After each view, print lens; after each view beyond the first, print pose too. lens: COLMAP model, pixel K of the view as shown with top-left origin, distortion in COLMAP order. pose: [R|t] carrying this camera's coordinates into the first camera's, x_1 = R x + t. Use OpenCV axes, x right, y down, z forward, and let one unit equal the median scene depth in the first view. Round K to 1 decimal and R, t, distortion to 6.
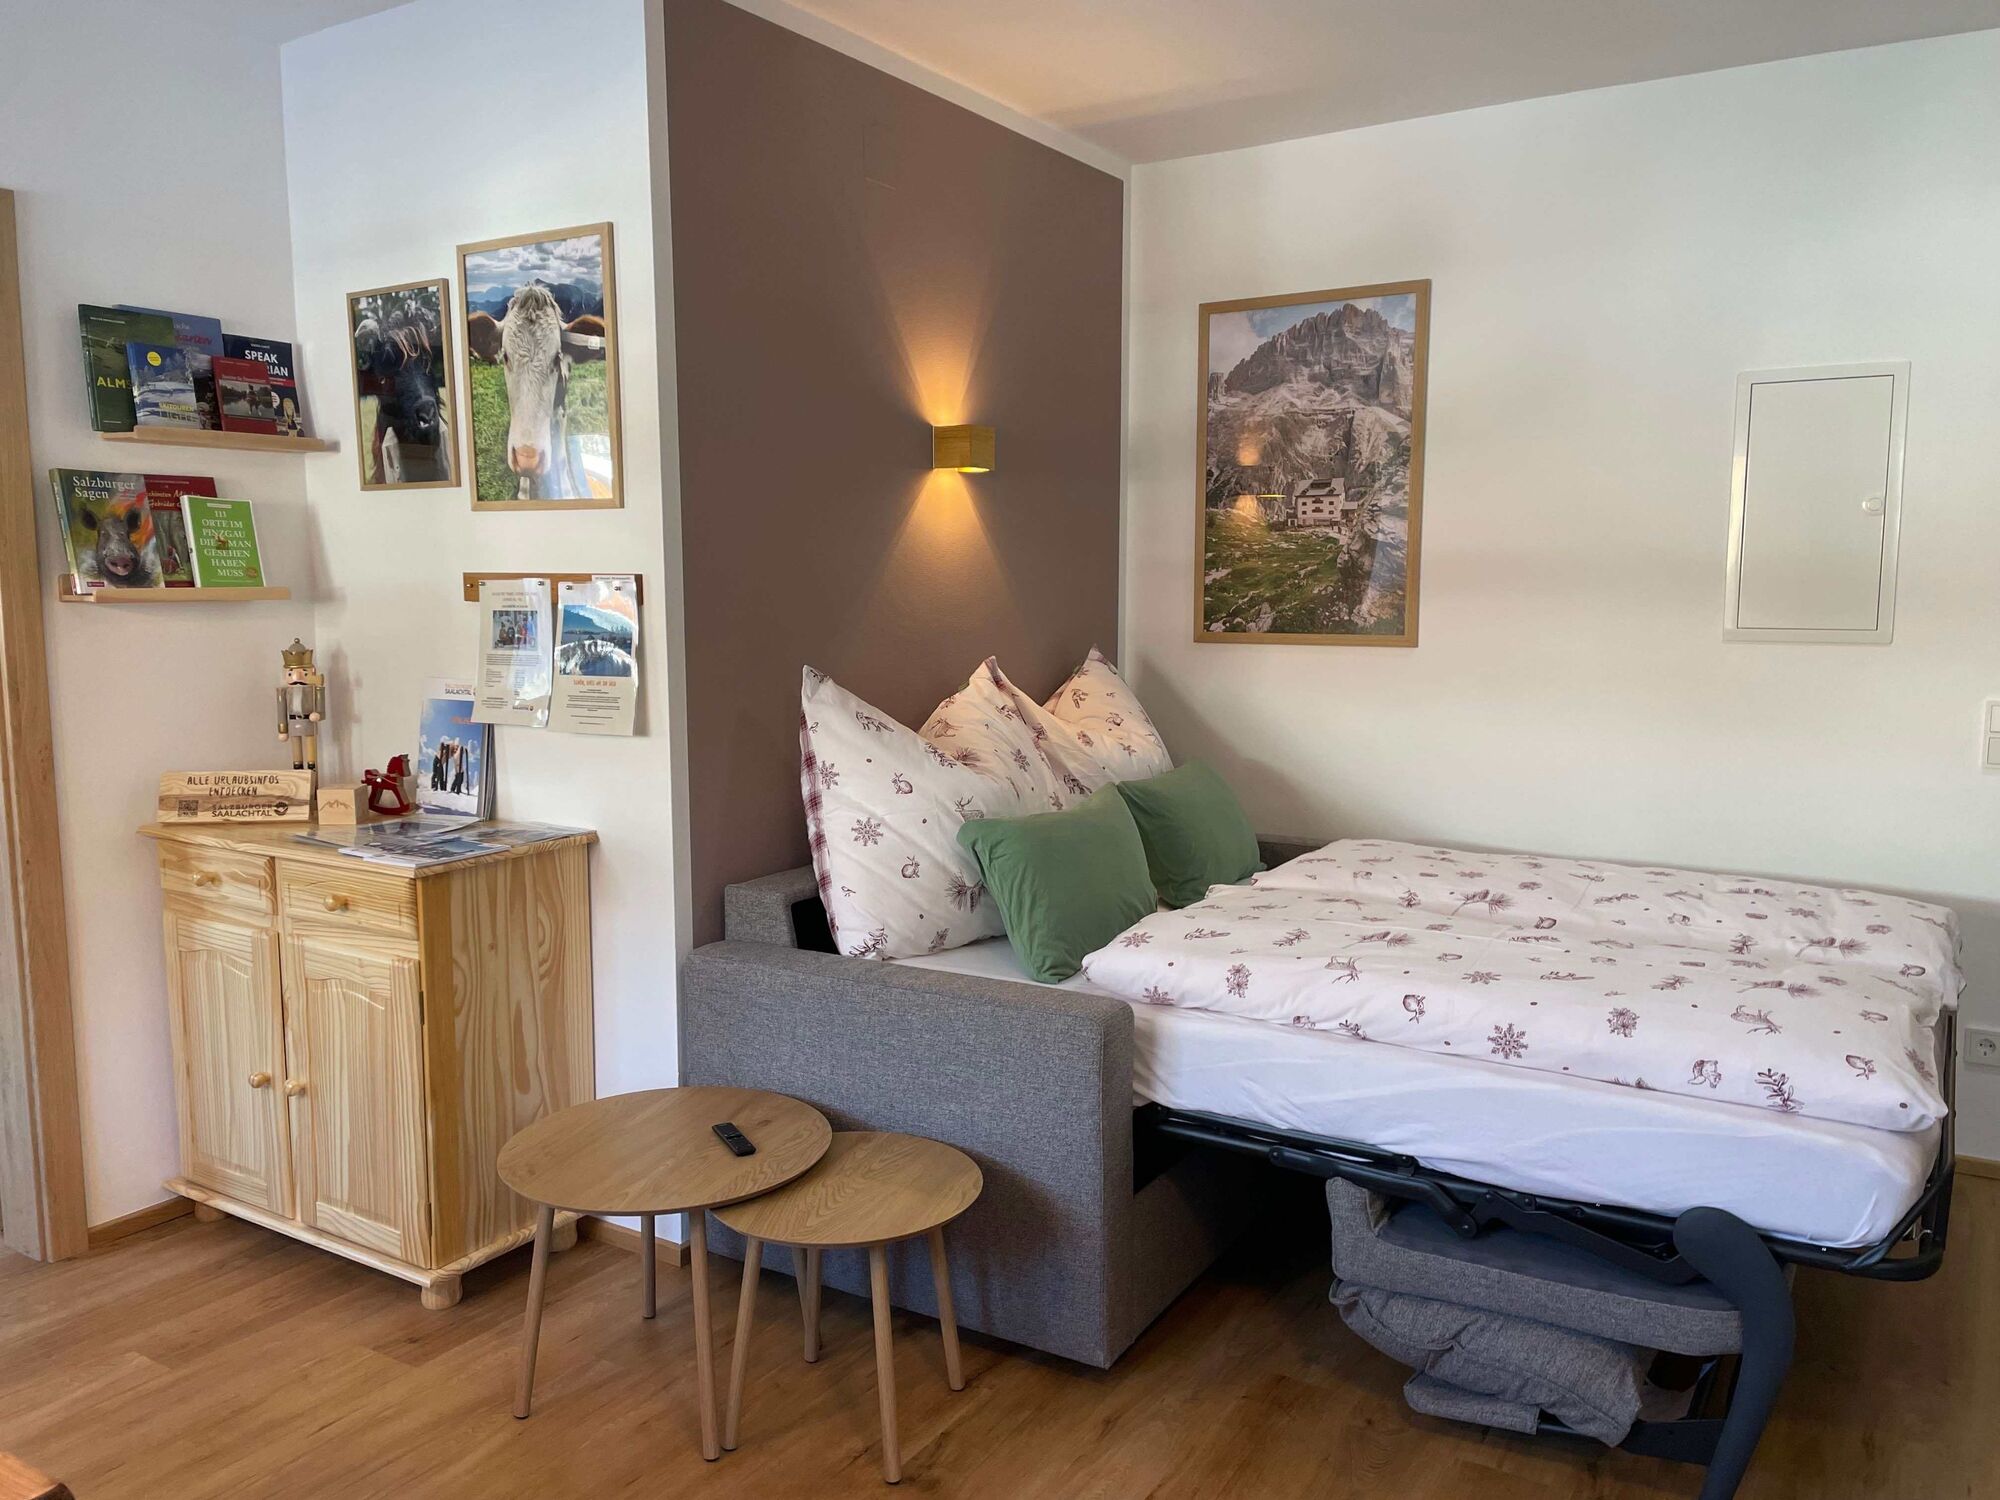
lens RADIAL K [[1519.7, 0, 943.6], [0, 1519.7, 752.4], [0, 0, 1]] dist [0.084143, -0.094912]
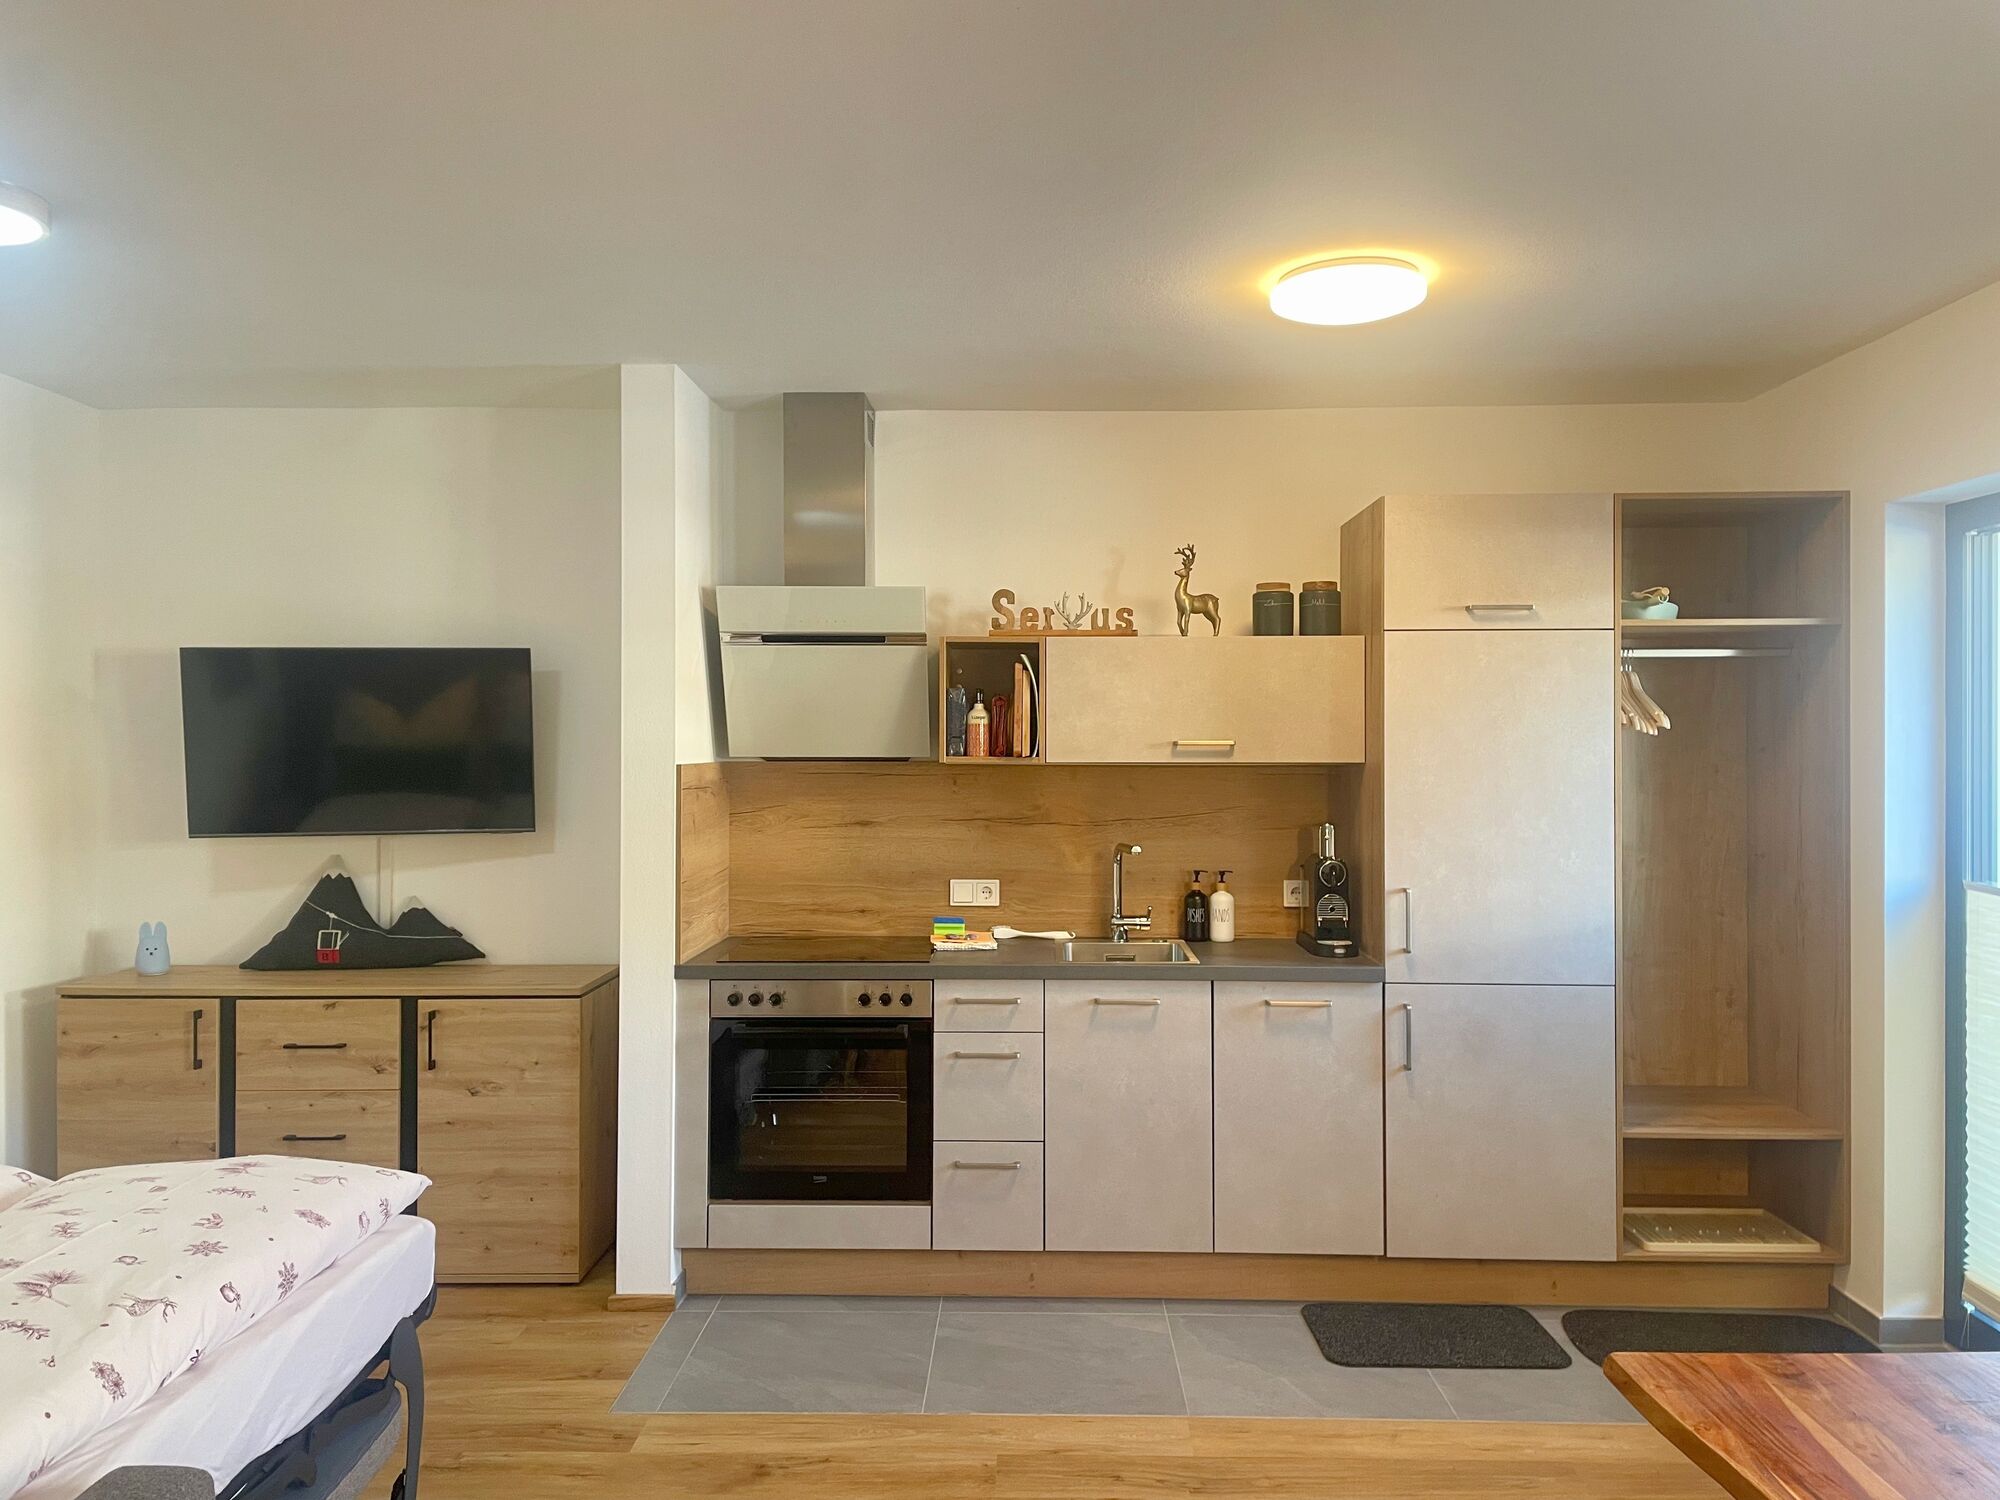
lens RADIAL K [[1519.7, 0, 1005.9], [0, 1519.7, 748.6], [0, 0, 1]] dist [0.084143, -0.094912]
pose [[-0.534690, -0.002778, 0.845044, -0.430906], [0.100318, 0.992715, 0.066738, -0.104085], [-0.839073, 0.120458, -0.530516, 0.631888]]
